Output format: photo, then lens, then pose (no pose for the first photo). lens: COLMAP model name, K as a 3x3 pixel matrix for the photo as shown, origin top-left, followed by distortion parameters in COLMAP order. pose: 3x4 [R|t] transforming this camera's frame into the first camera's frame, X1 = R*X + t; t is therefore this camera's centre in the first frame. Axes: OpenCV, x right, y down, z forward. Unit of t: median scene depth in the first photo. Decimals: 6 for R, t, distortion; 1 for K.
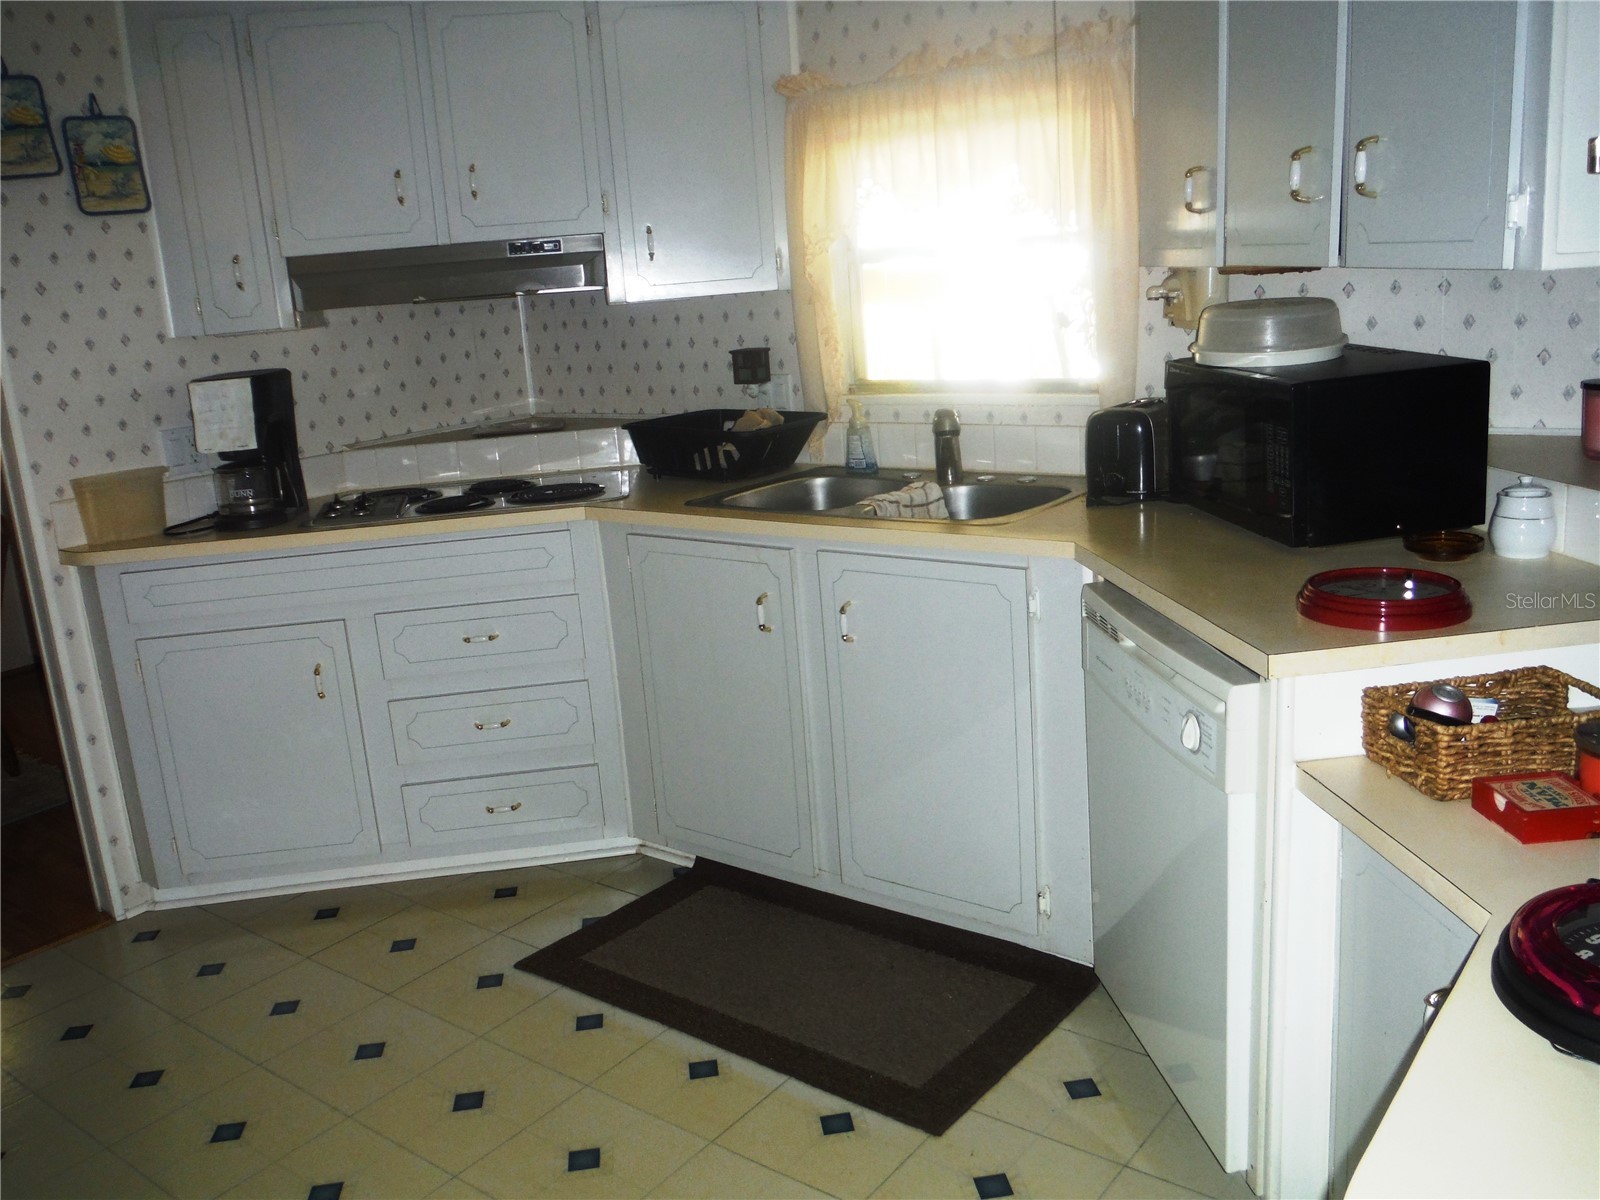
lens RADIAL K [[1336.6, 0, 800.0], [0, 1336.6, 600.0], [0, 0, 1]] dist [-0.070669, 0.019352]
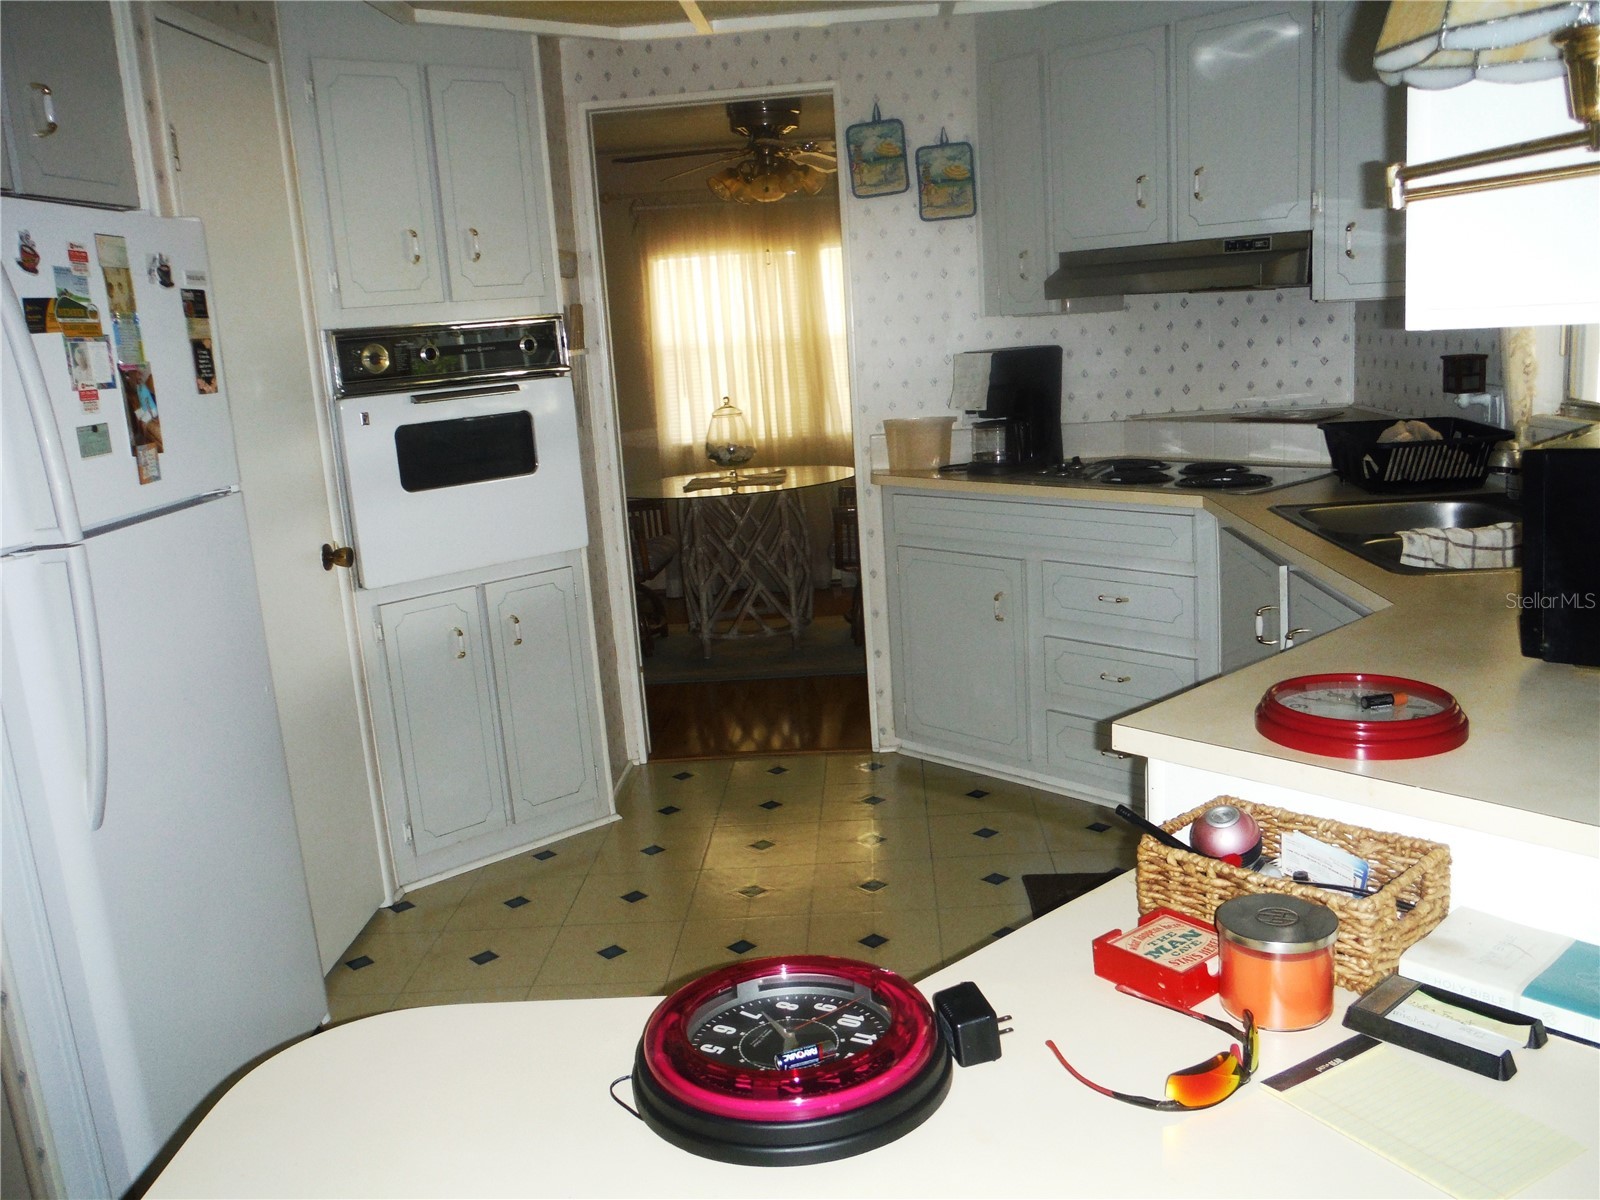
lens RADIAL K [[1336.6, 0, 800.0], [0, 1336.6, 600.0], [0, 0, 1]] dist [-0.070669, 0.019352]
pose [[0.557410, 0.202810, -0.805086, 0.515833], [-0.171752, 0.976897, 0.127177, -0.067957], [0.812278, 0.067386, 0.579365, 0.141362]]
